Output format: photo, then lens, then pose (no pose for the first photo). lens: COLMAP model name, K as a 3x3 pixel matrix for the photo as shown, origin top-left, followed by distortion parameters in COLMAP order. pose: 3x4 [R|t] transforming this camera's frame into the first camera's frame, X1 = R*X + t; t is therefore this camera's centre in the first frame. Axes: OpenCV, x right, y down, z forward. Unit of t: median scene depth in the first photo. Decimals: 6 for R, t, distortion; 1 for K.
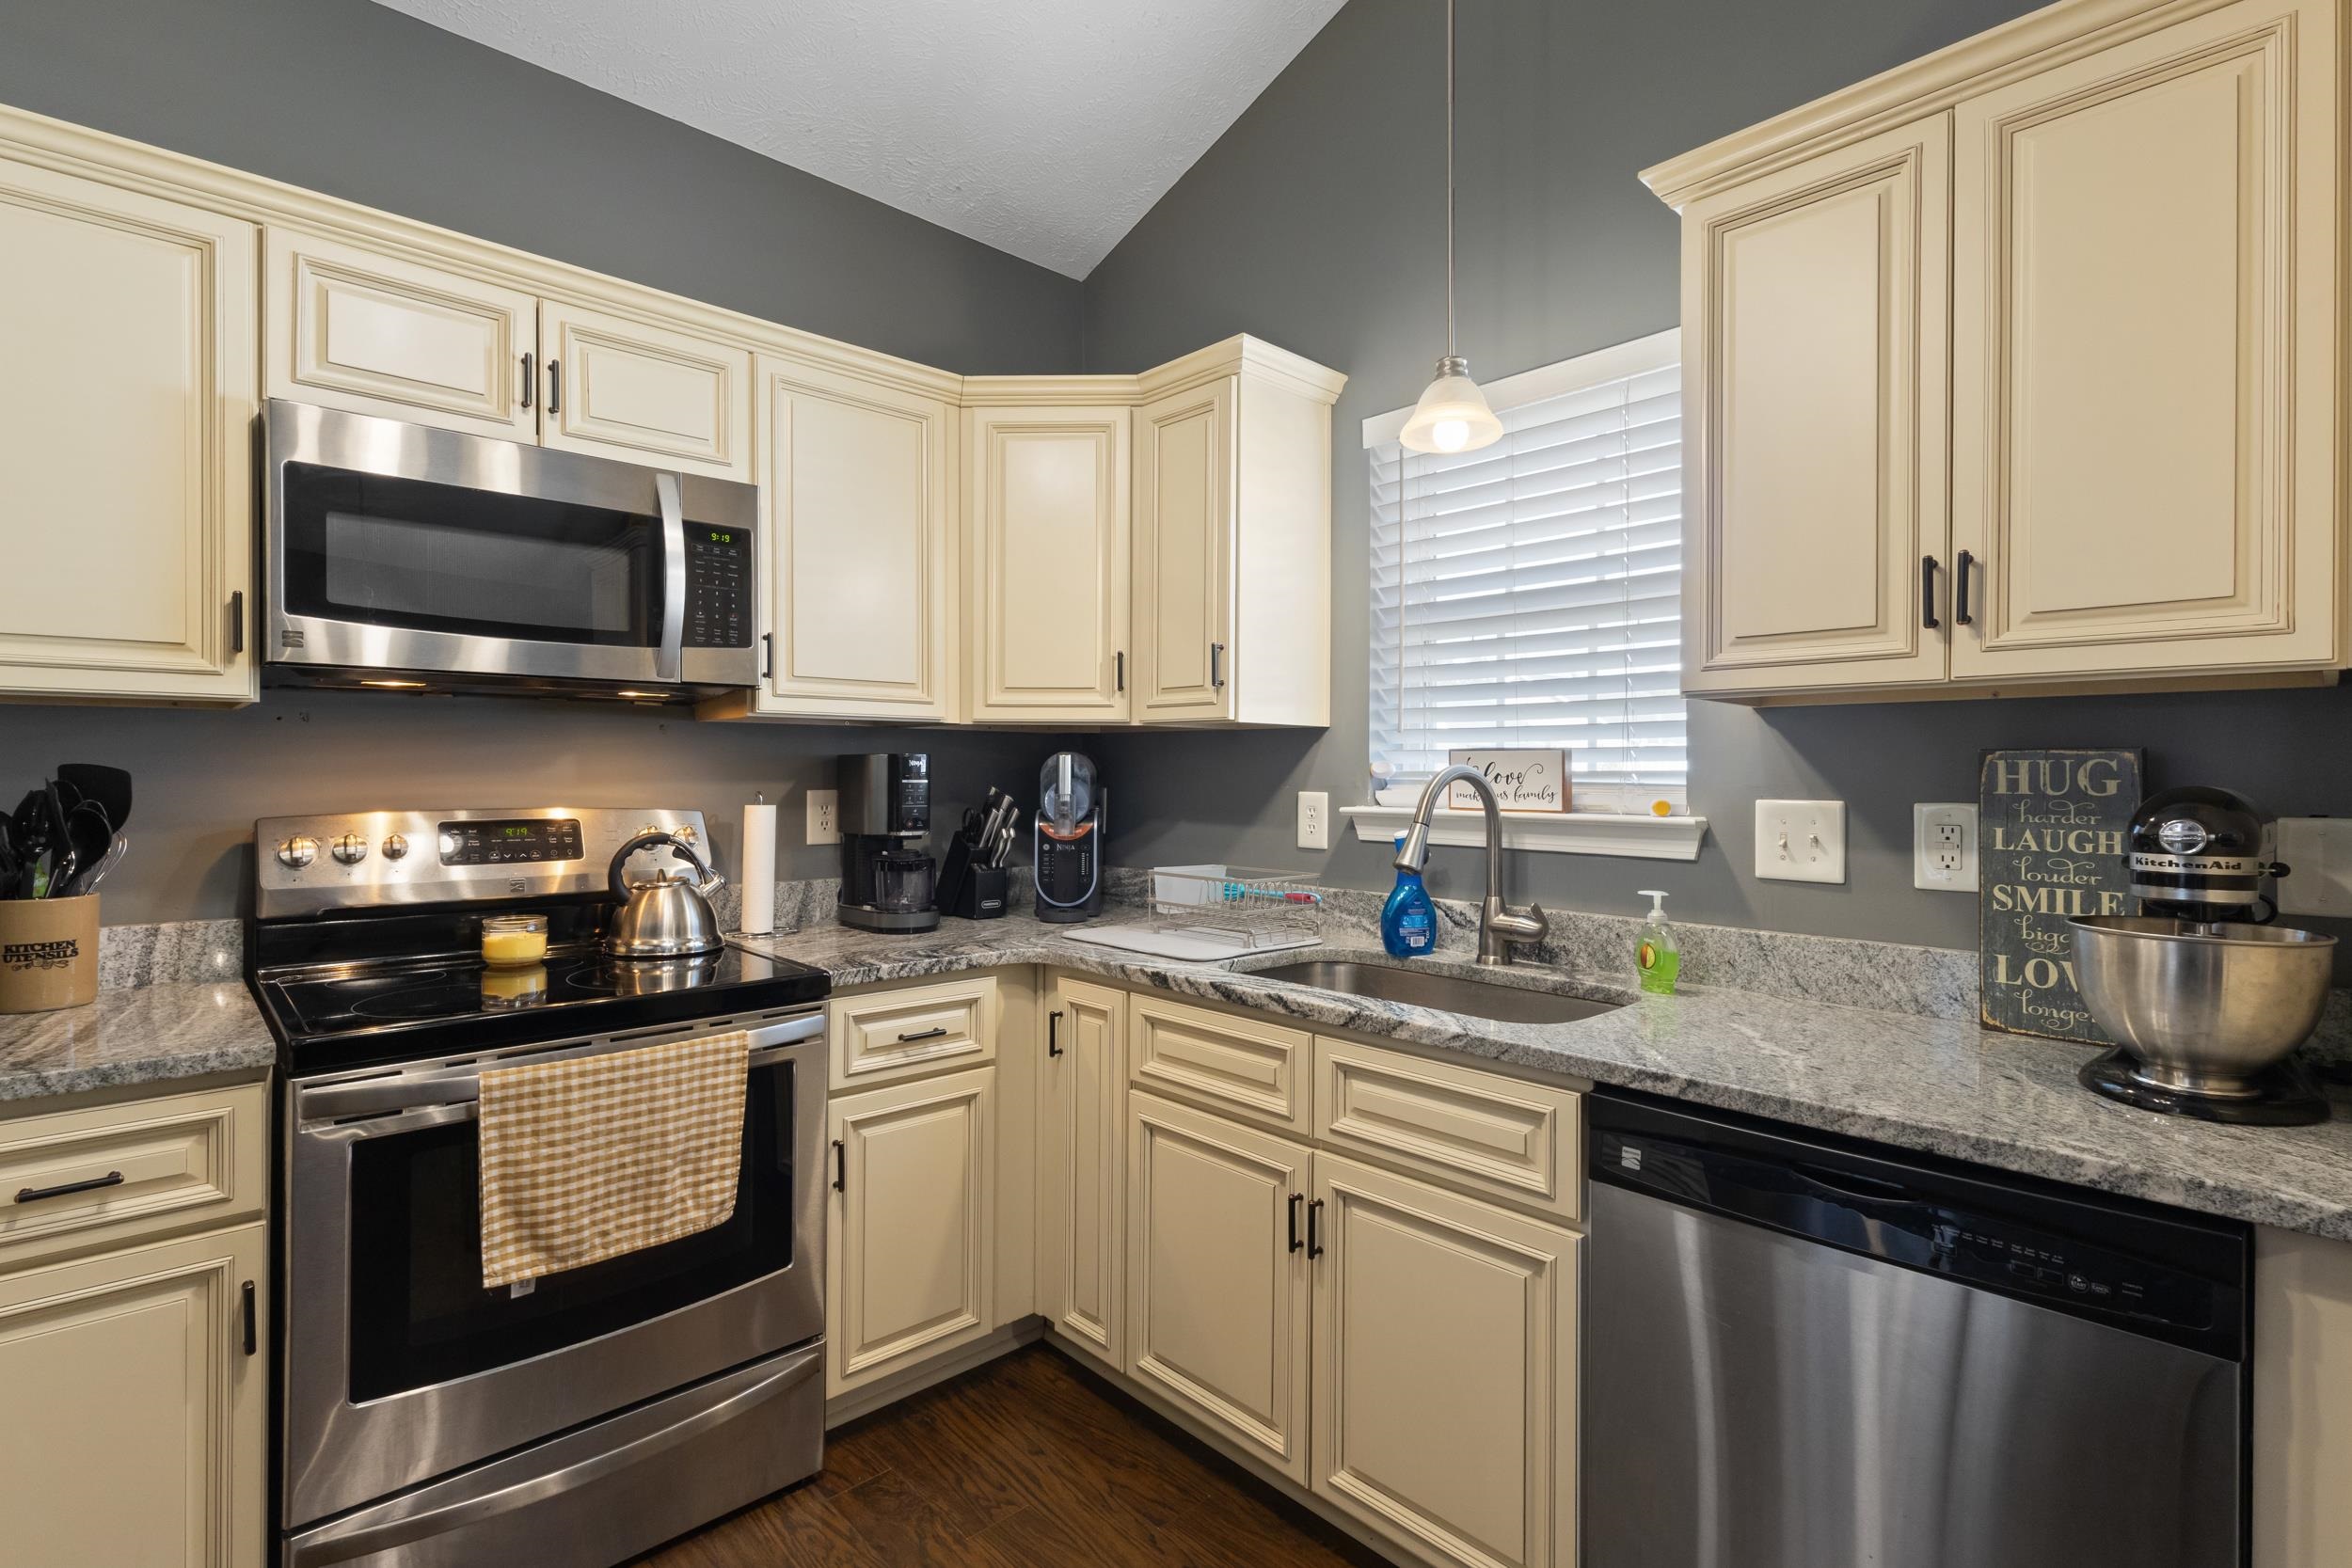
lens RADIAL K [[1095.9, 0, 1174.8], [0, 1095.9, 773.6], [0, 0, 1]] dist [0.001530, 0.001016]
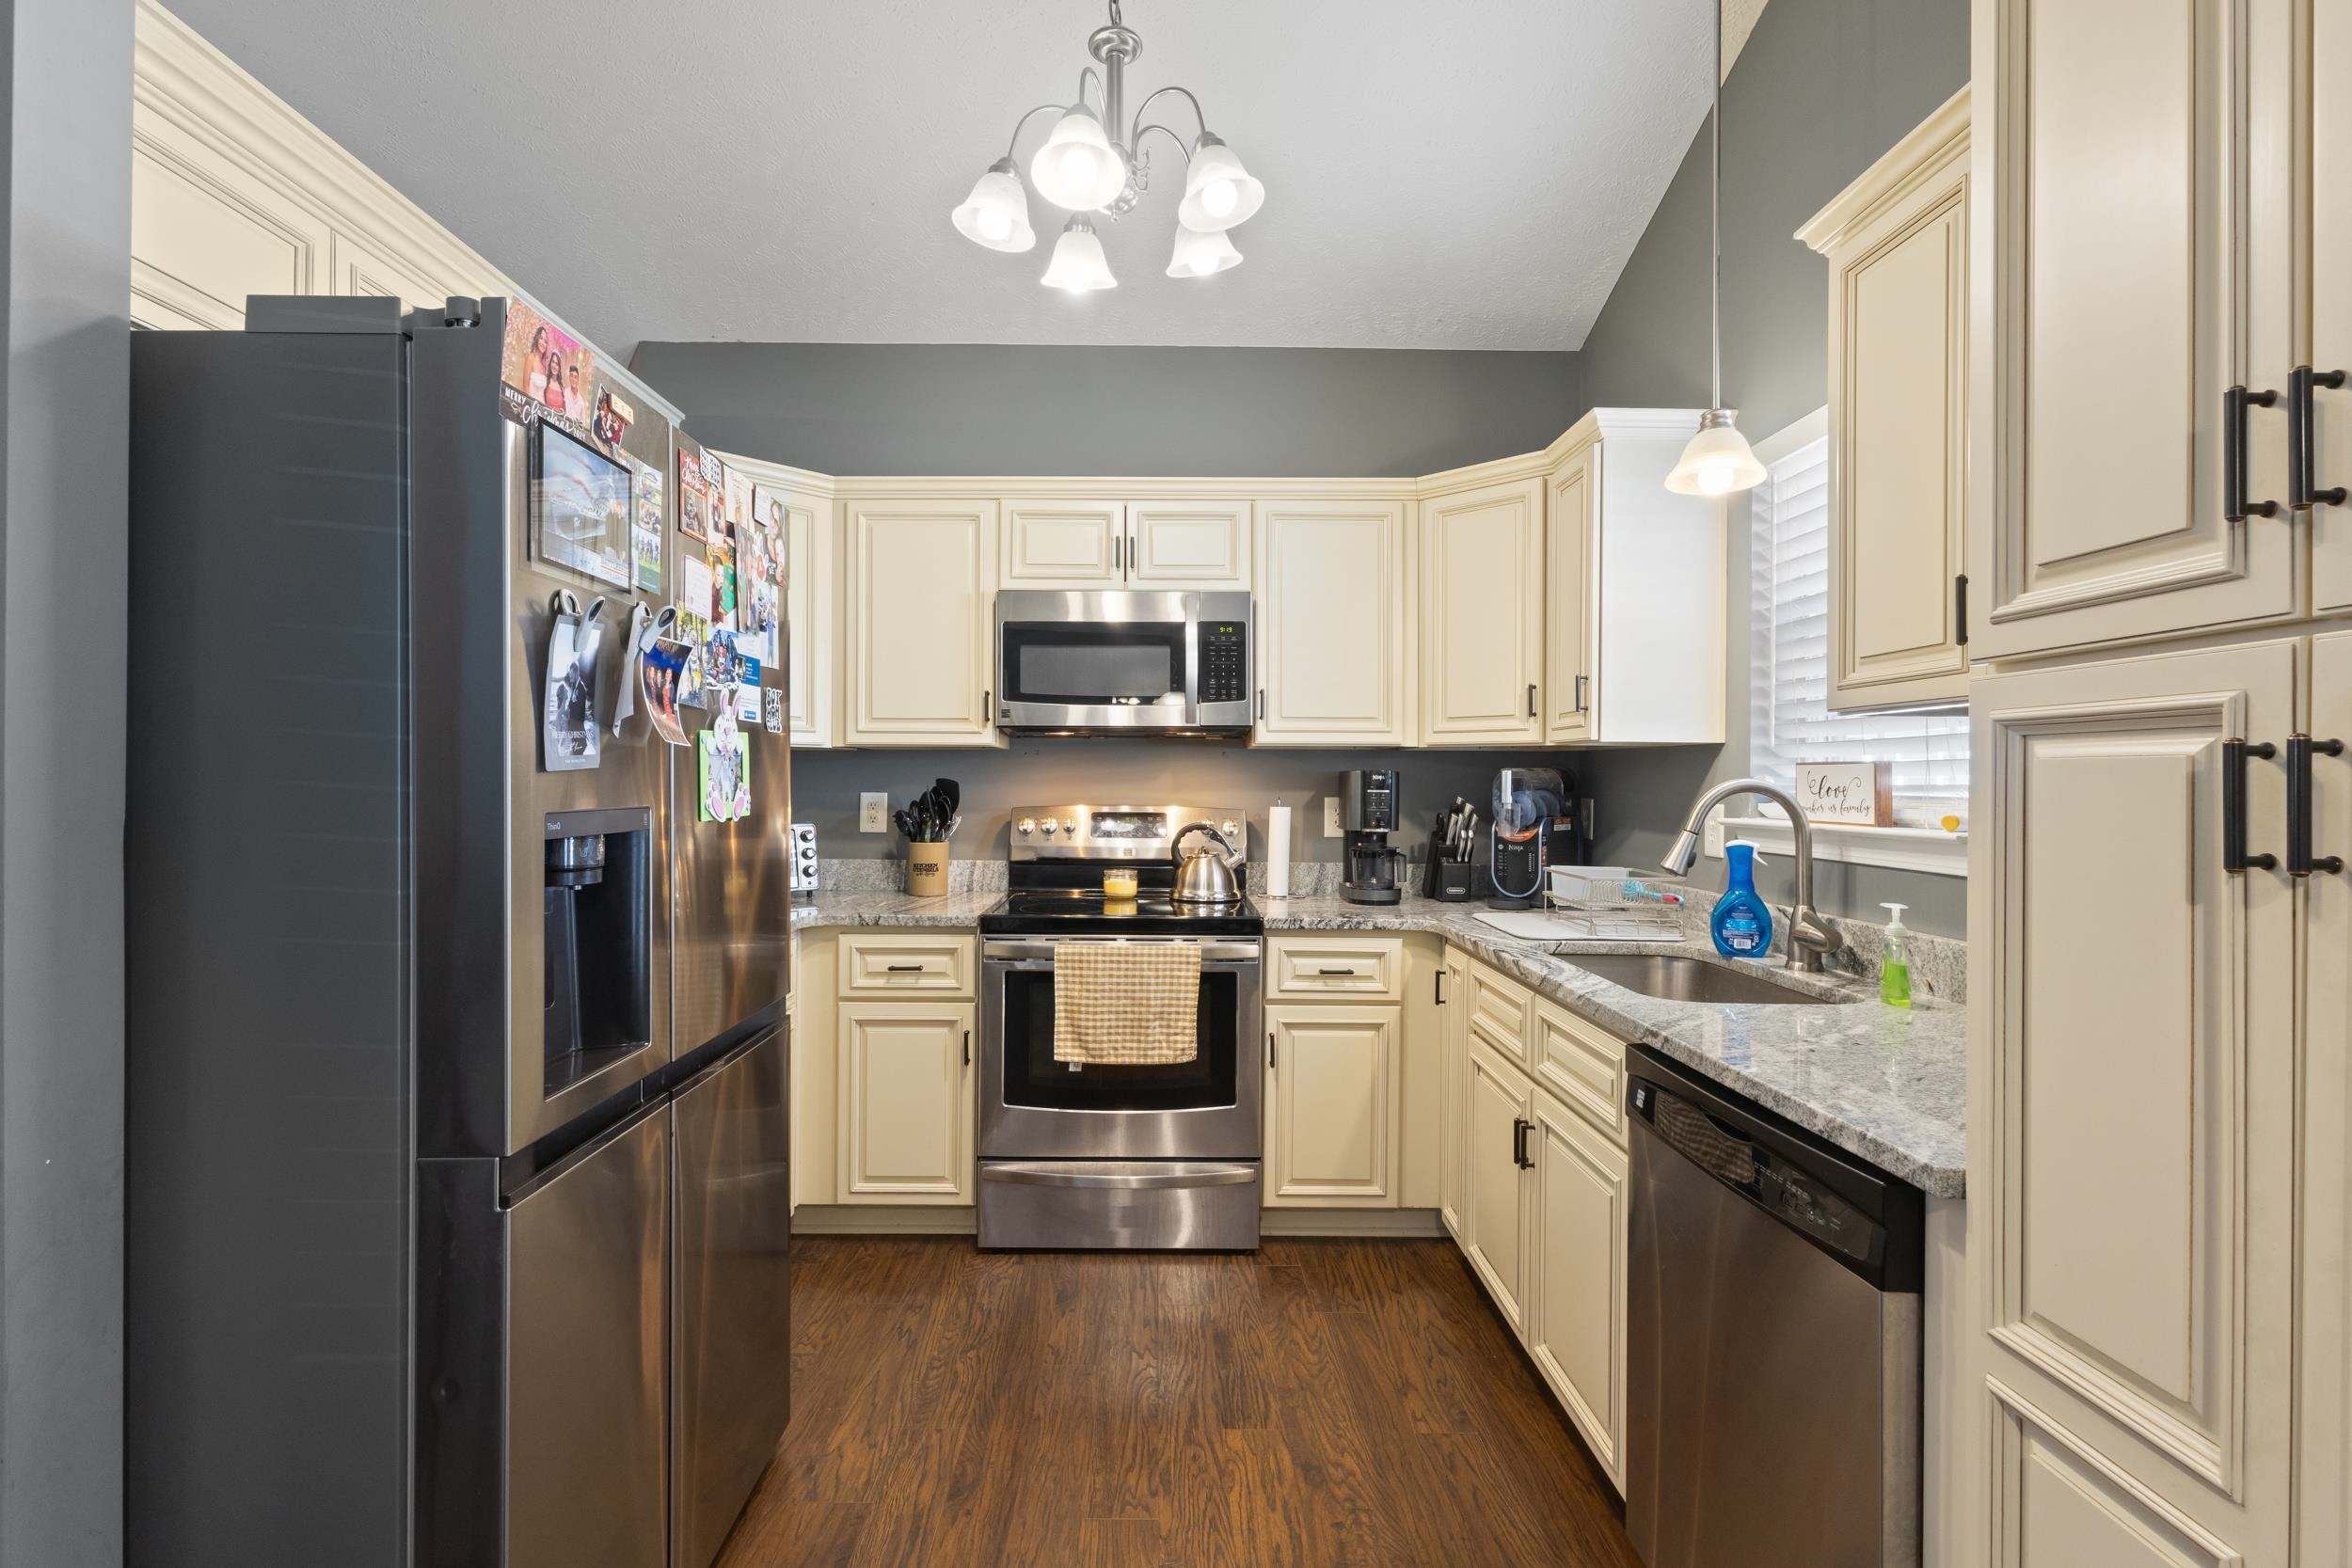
lens RADIAL K [[1095.9, 0, 1172.8], [0, 1095.9, 784.5], [0, 0, 1]] dist [0.001530, 0.001016]
pose [[0.735879, 0.002791, -0.677108, 0.562039], [-0.005055, 0.999986, -0.001372, 0.002484], [0.677095, 0.004433, 0.735883, -0.169652]]
